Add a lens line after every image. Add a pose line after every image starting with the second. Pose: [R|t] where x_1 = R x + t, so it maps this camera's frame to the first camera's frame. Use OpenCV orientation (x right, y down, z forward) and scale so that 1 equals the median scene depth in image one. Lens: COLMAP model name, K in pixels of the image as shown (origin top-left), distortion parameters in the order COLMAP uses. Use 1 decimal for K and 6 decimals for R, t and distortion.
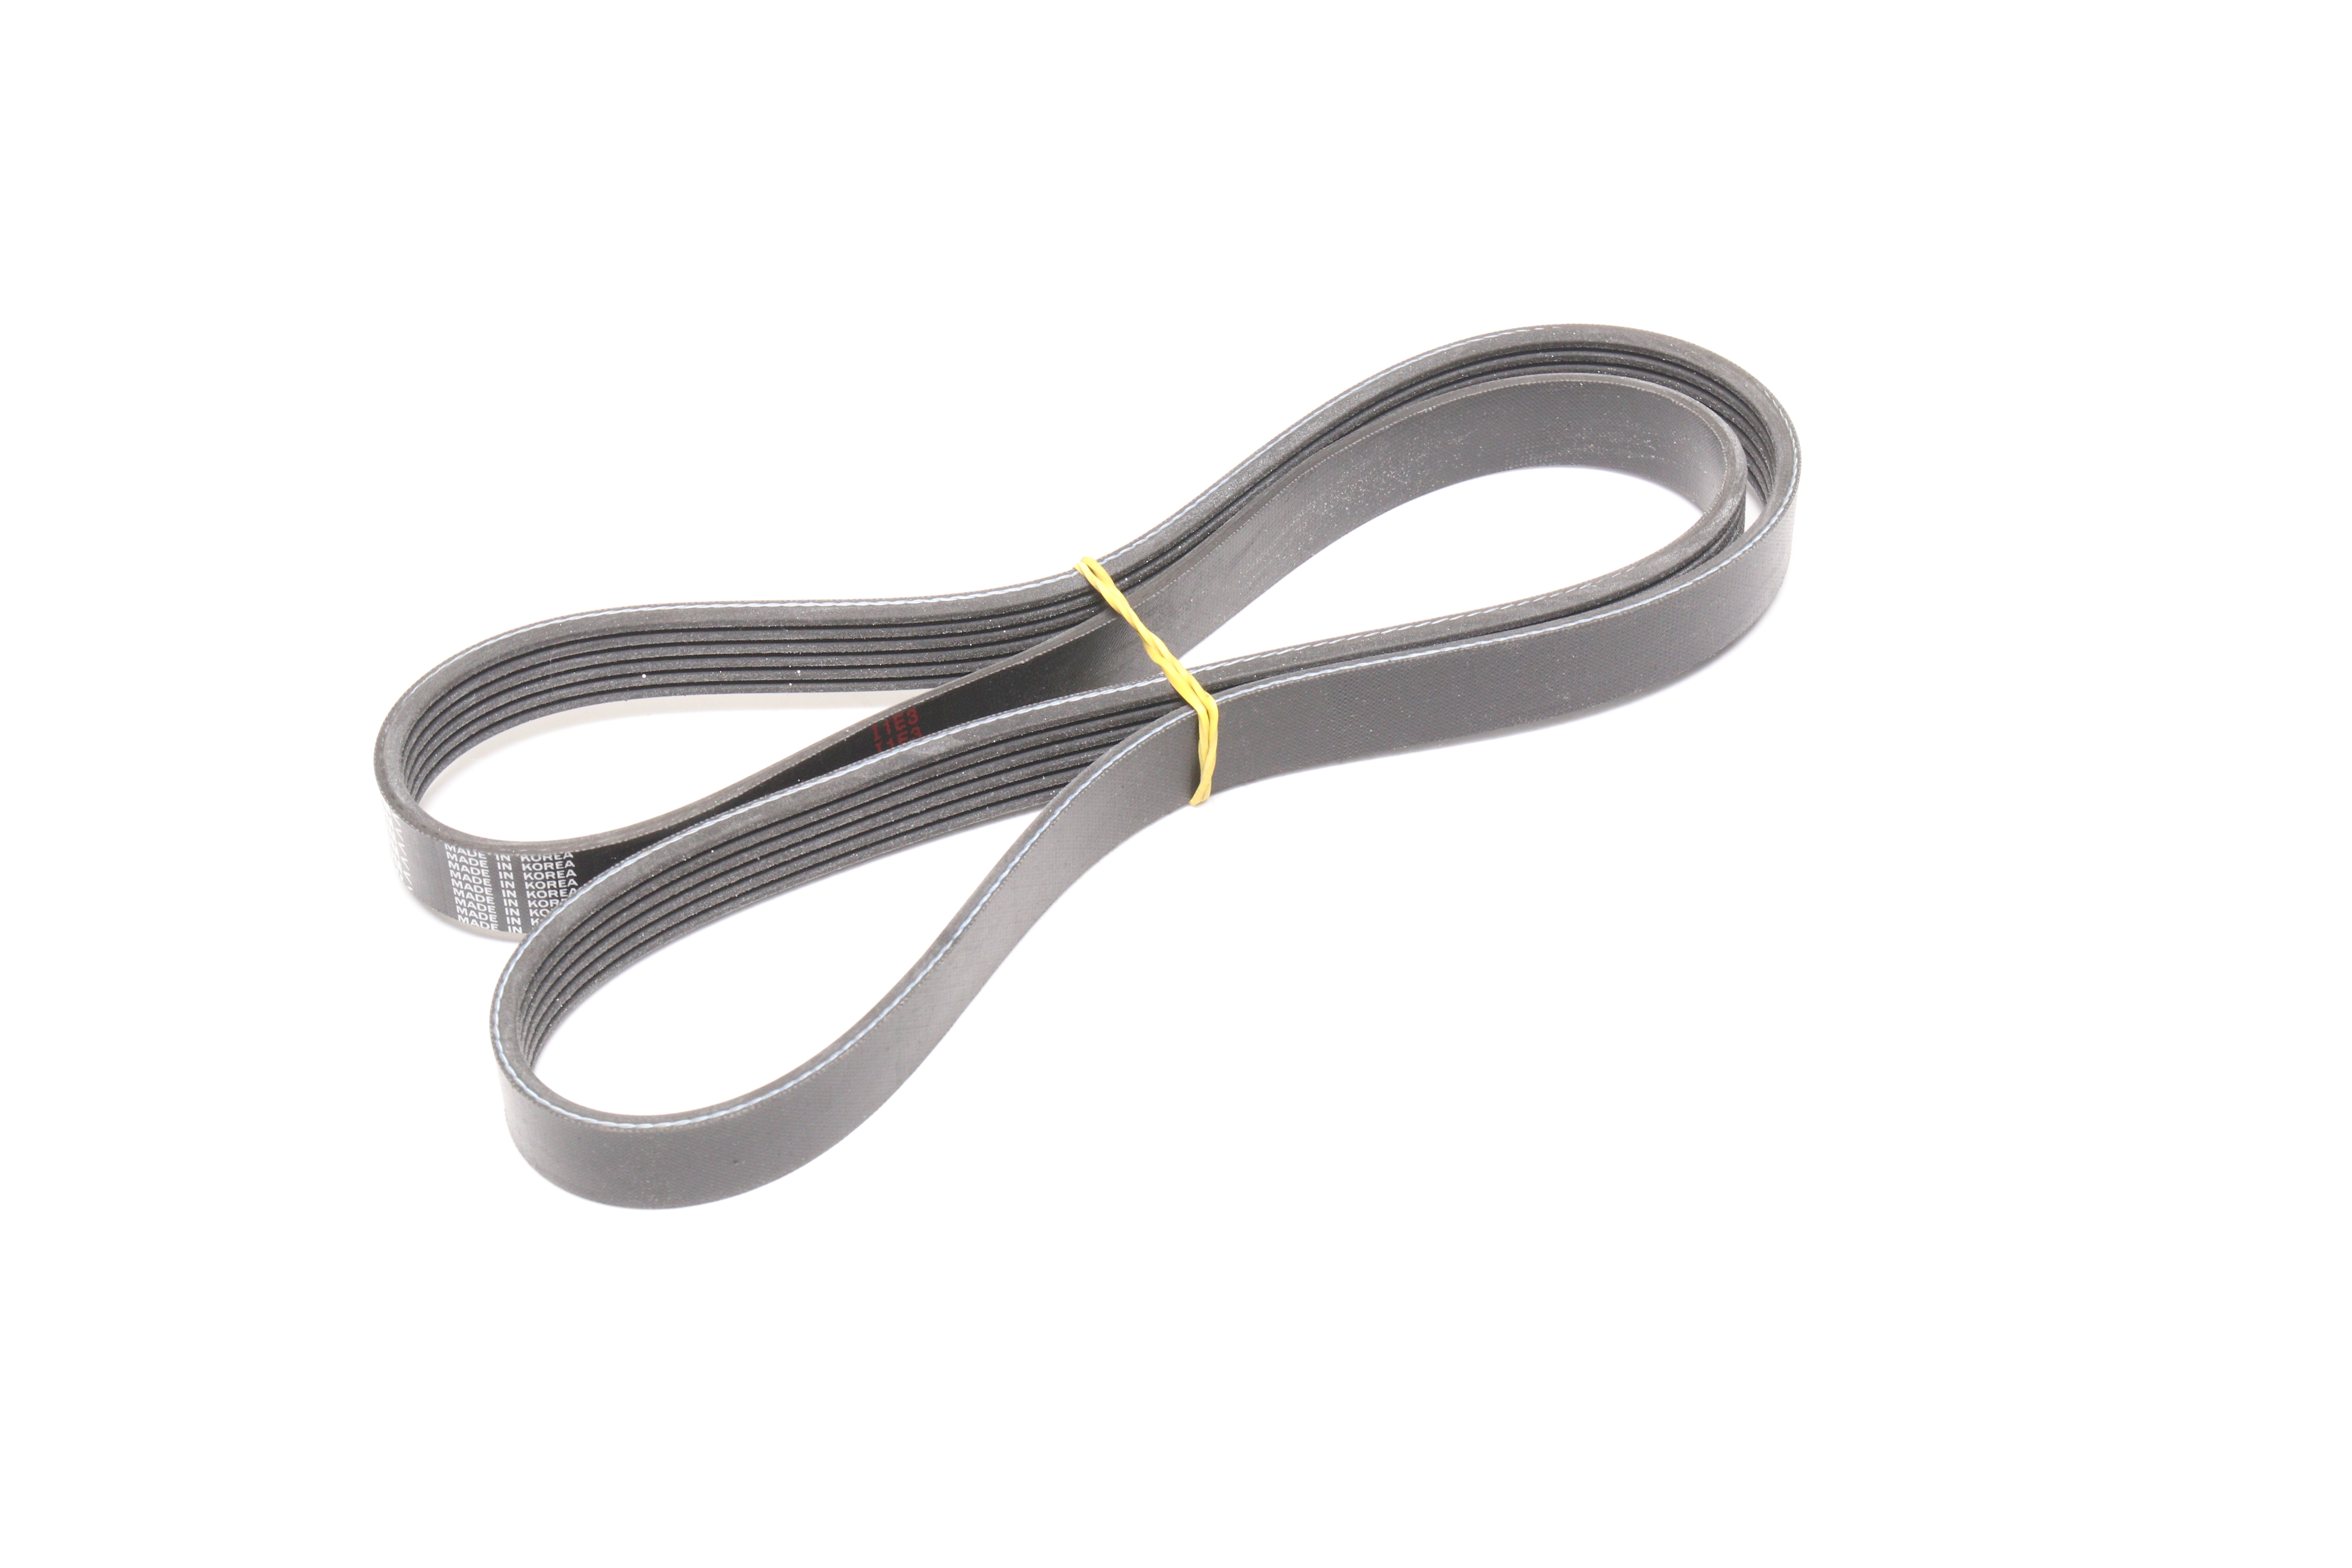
lens RADIAL K [[4568.9, 0, 1176.5], [0, 4568.9, 784.0], [0, 0, 1]] dist [0.078544, 0.000000]
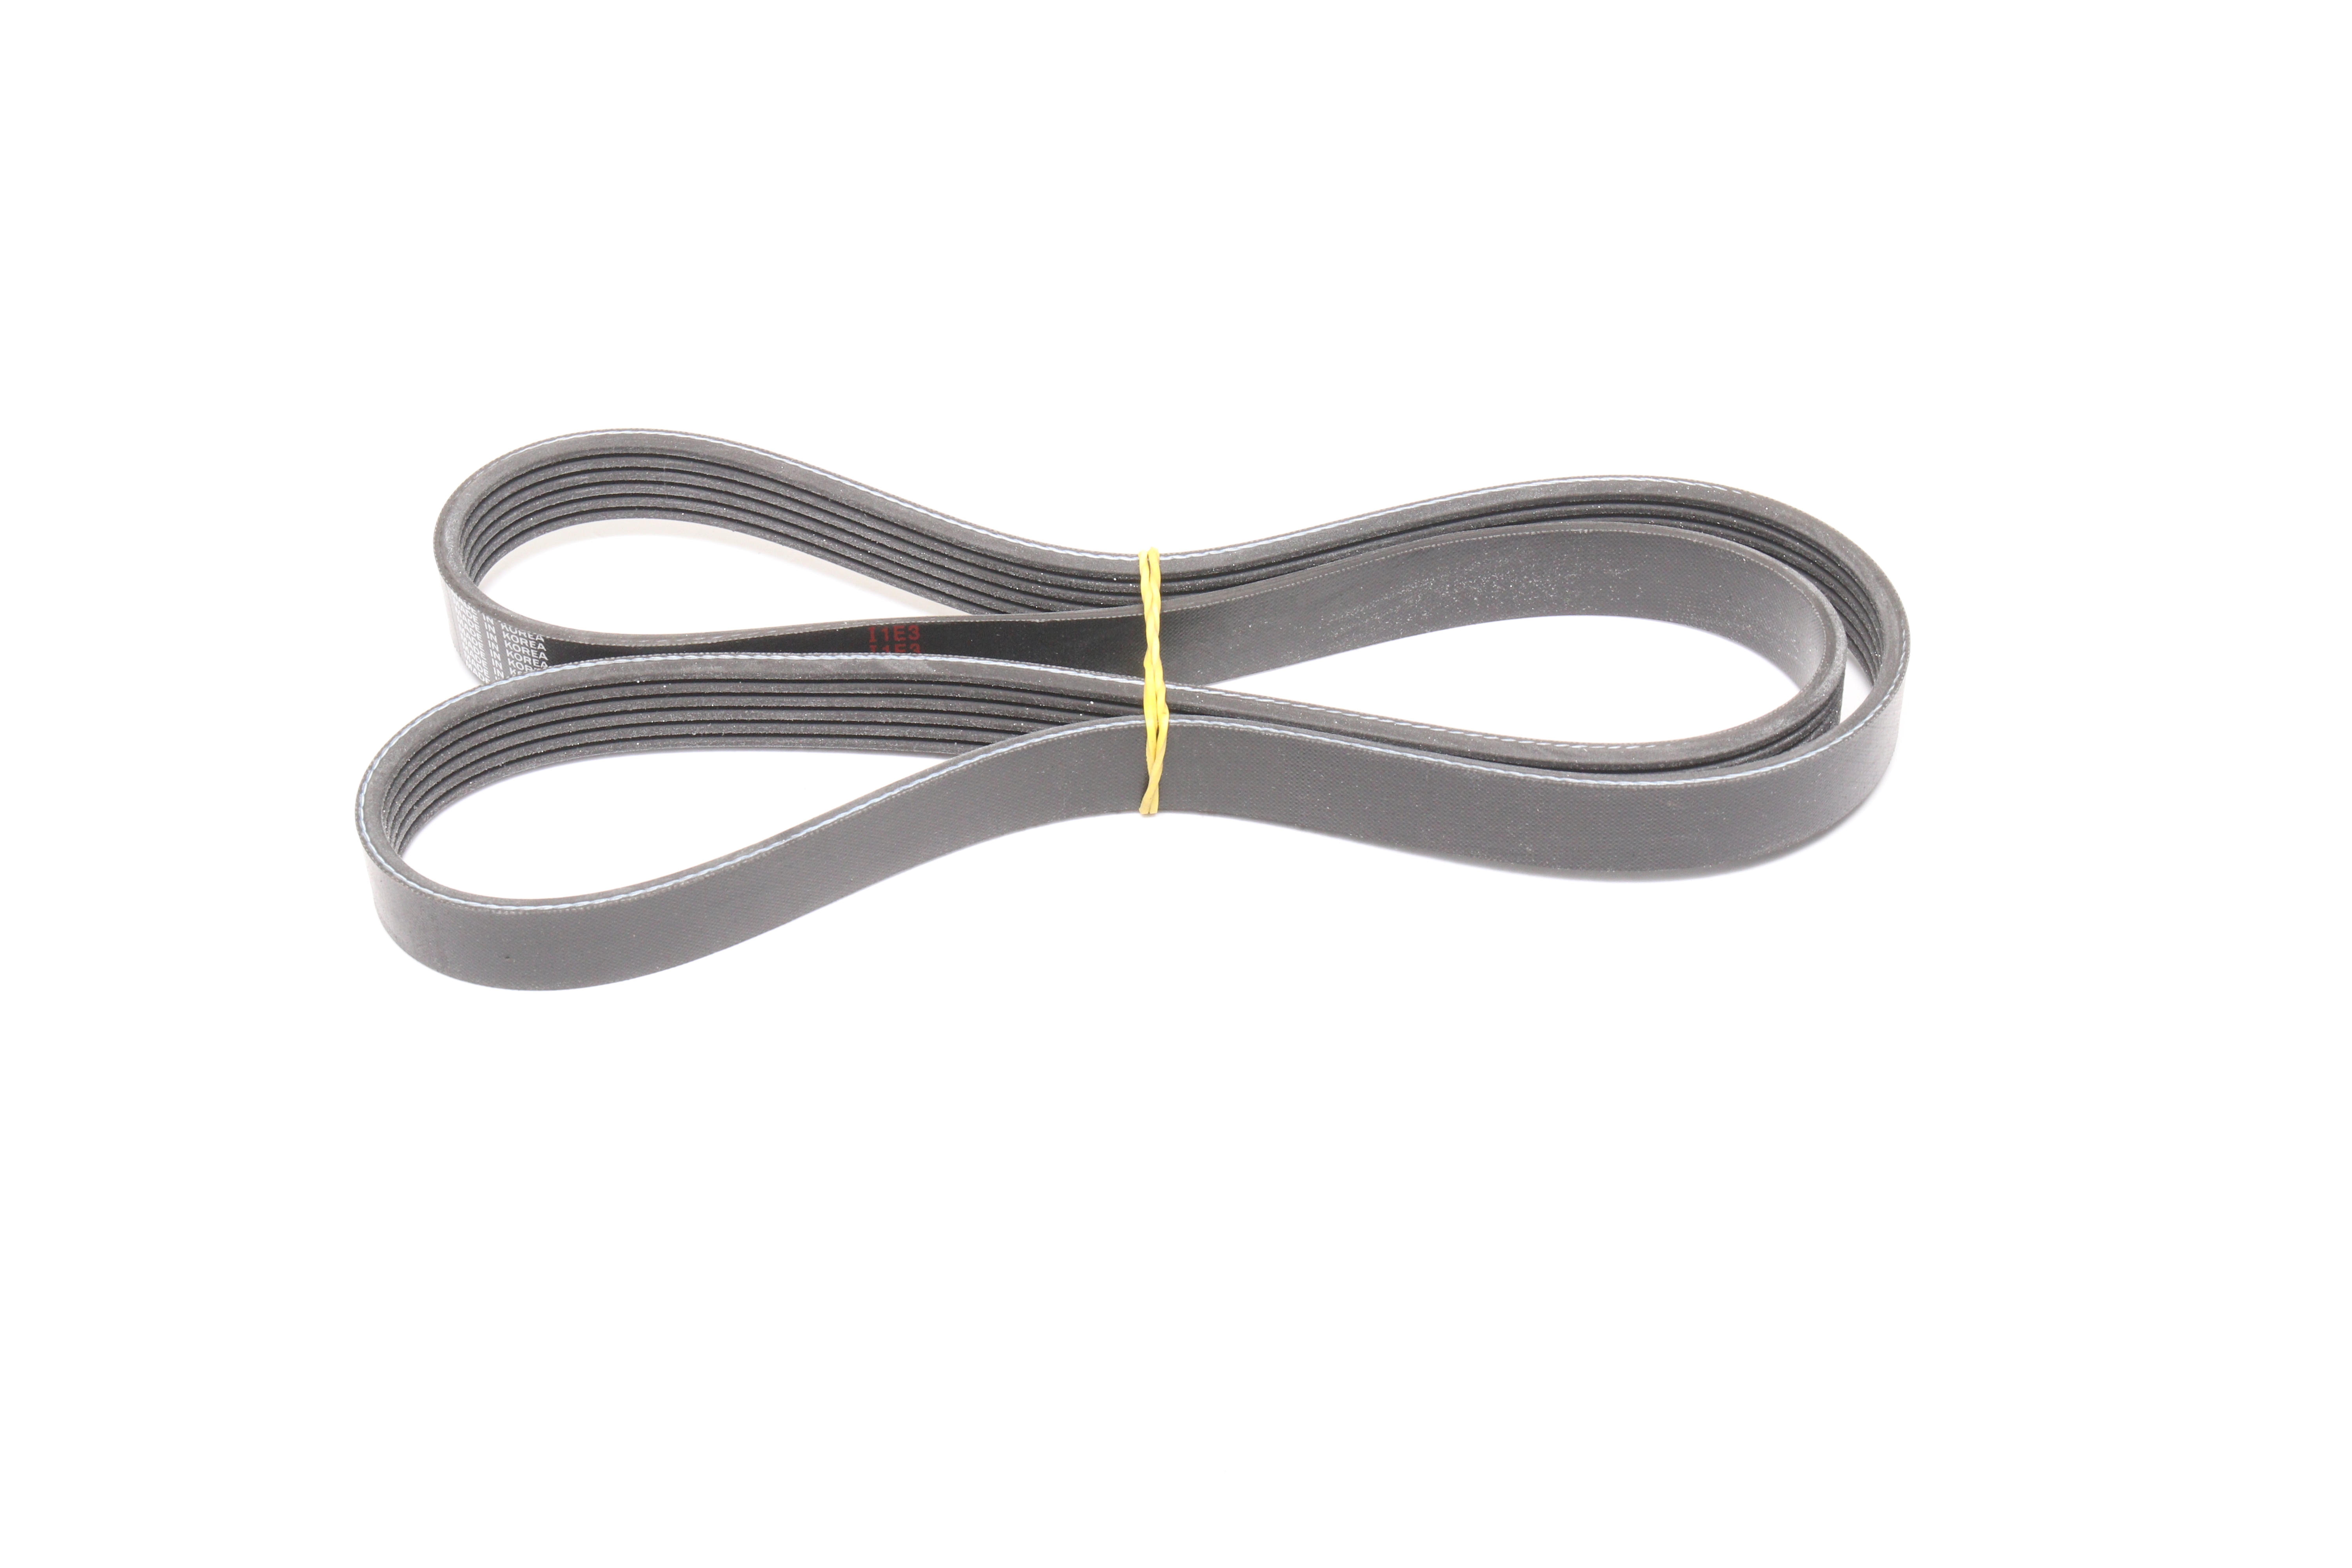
lens RADIAL K [[4568.9, 0, 1176.5], [0, 4568.9, 784.0], [0, 0, 1]] dist [0.078544, 0.000000]
pose [[0.859108, 0.351366, -0.372122, 0.381916], [-0.344013, 0.934791, 0.088439, -0.093002], [0.378931, 0.052036, 0.923961, 0.078307]]
